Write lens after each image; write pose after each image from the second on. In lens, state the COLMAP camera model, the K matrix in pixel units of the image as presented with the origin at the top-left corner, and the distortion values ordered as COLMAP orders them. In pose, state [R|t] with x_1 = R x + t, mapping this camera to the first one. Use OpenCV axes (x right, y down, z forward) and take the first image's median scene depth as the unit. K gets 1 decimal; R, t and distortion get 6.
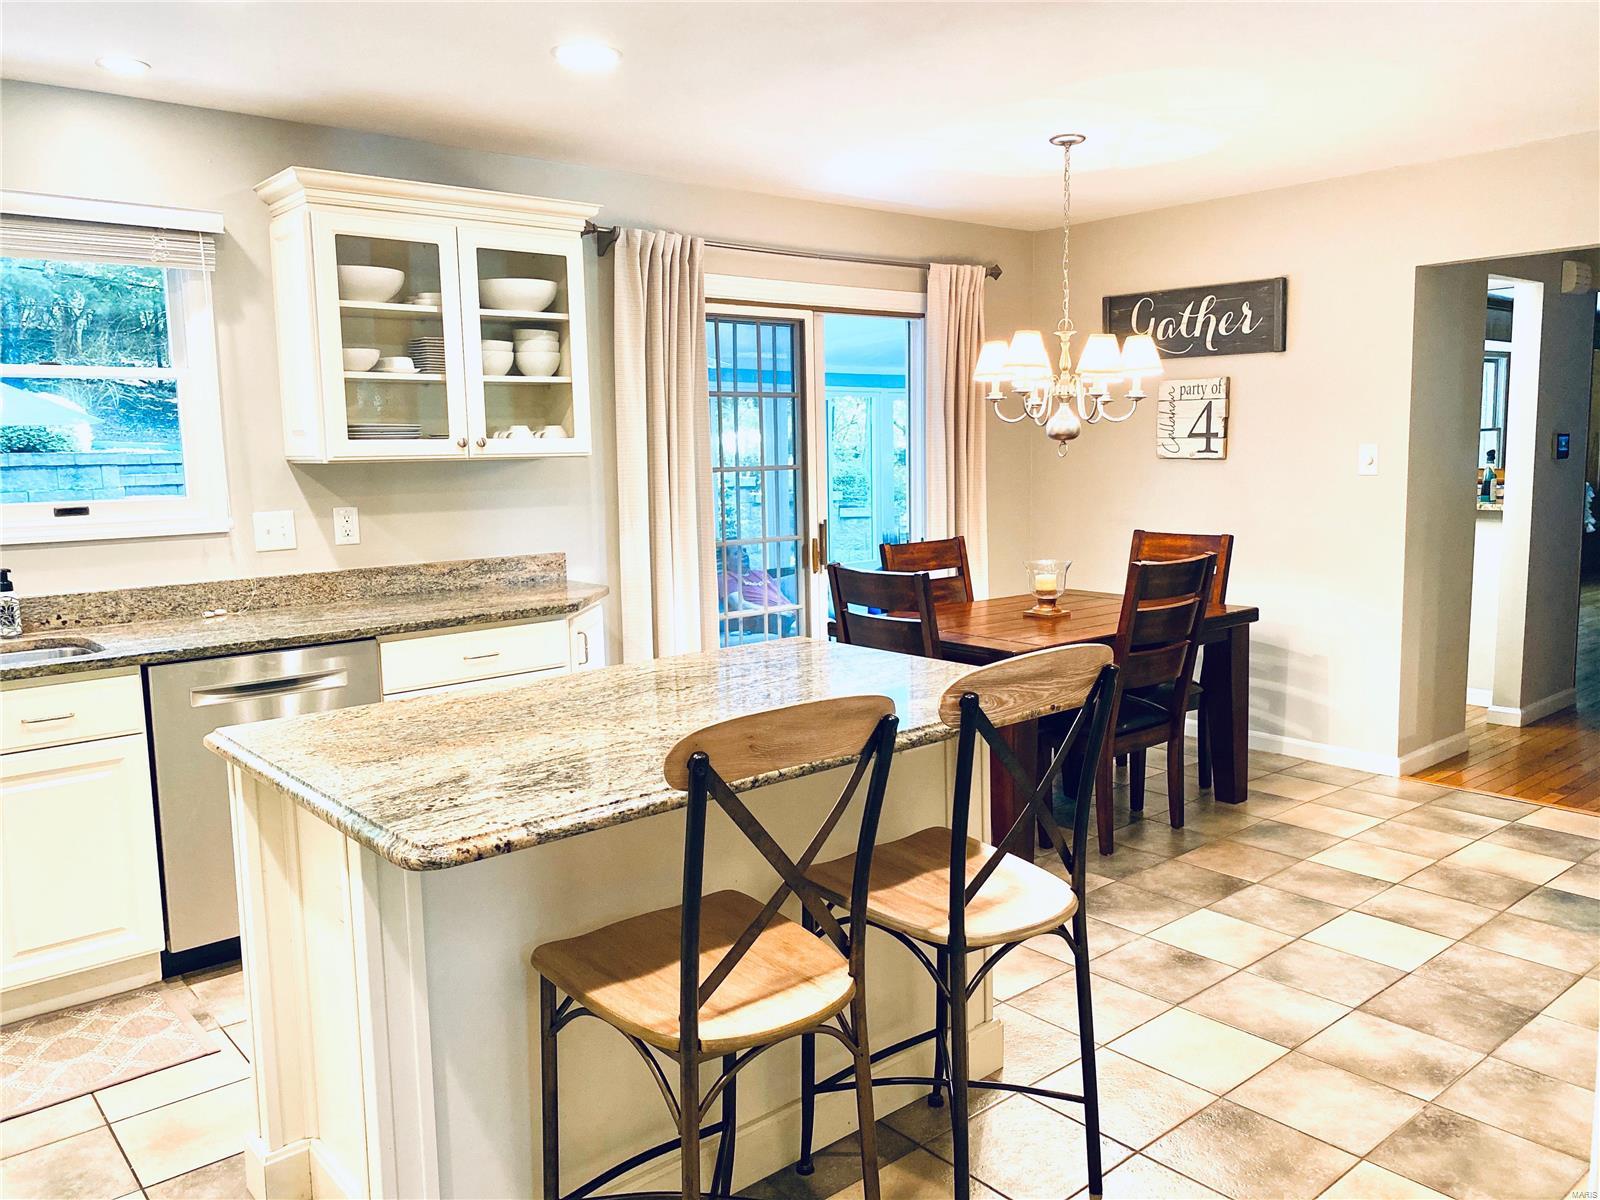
lens RADIAL K [[1224.3, 0, 801.3], [0, 1224.3, 596.9], [0, 0, 1]] dist [0.004792, -0.000515]
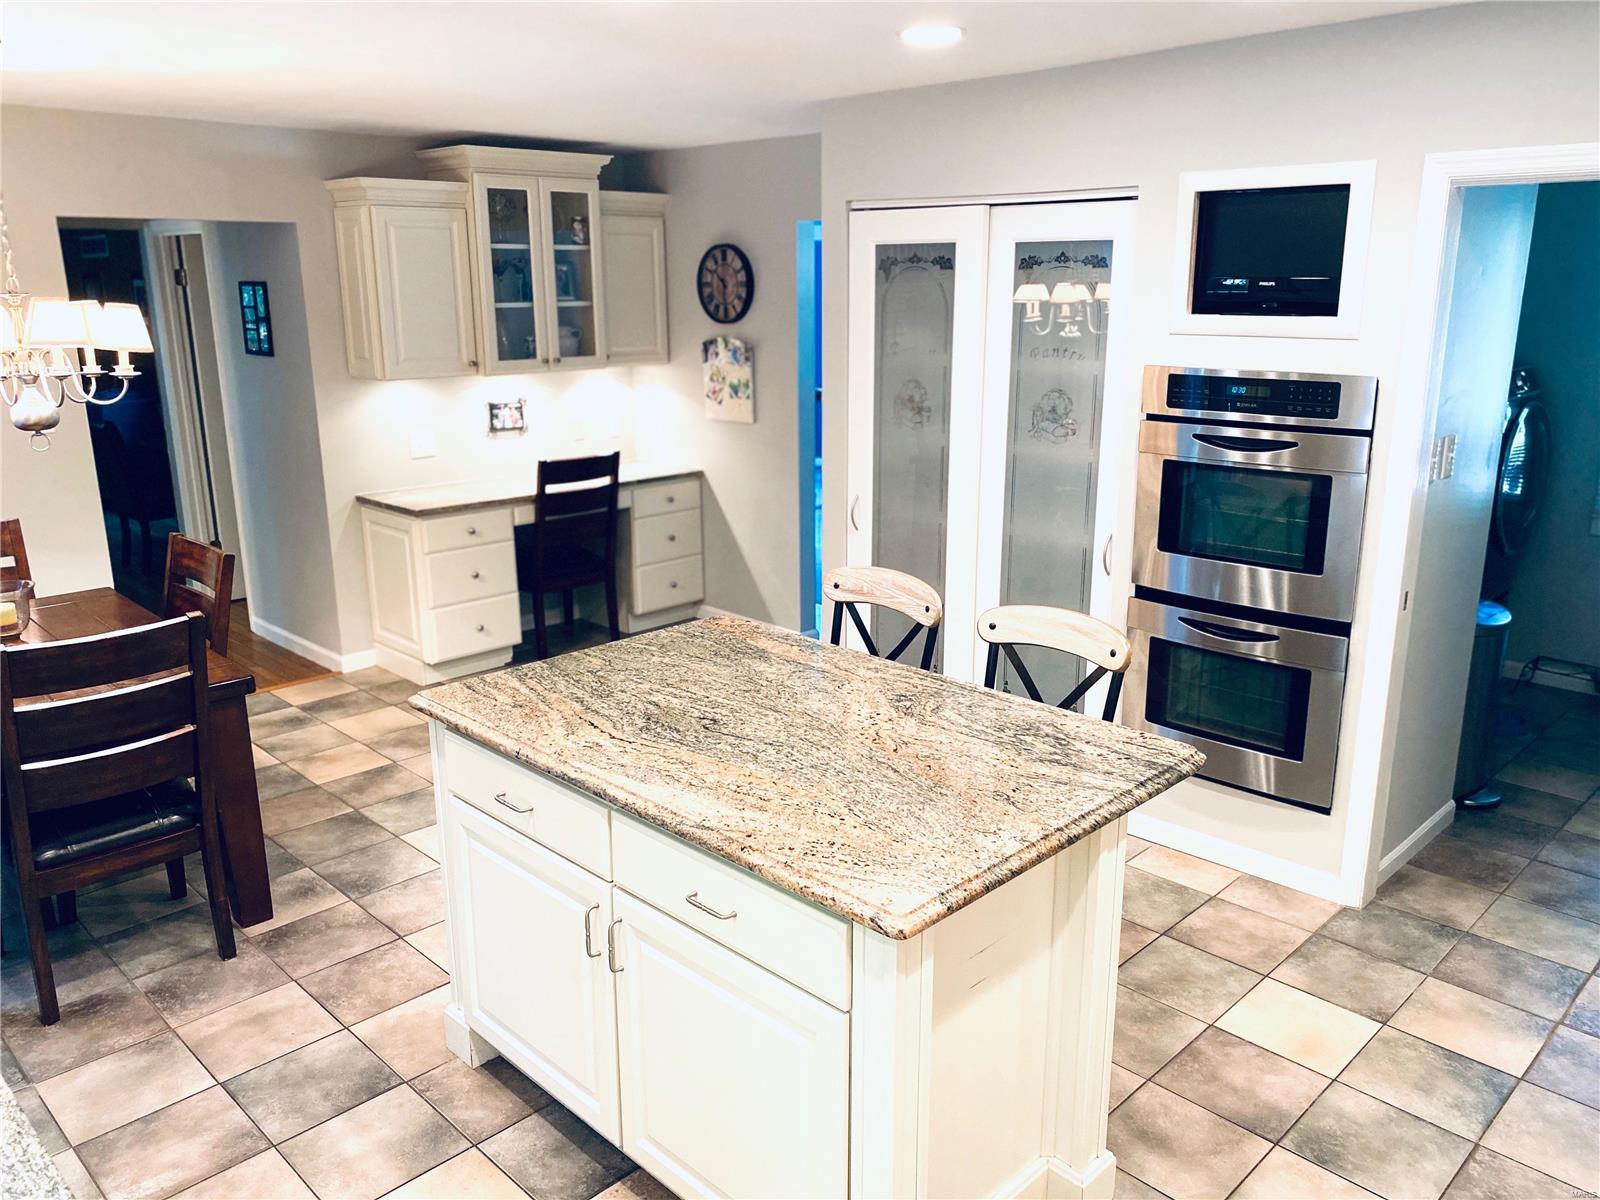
lens RADIAL K [[1224.3, 0, 803.5], [0, 1224.3, 593.7], [0, 0, 1]] dist [0.004792, -0.000515]
pose [[-0.074714, -0.232135, 0.969810, -0.693344], [0.134514, 0.961294, 0.240460, -0.167924], [-0.988091, 0.148419, -0.040597, 0.619876]]
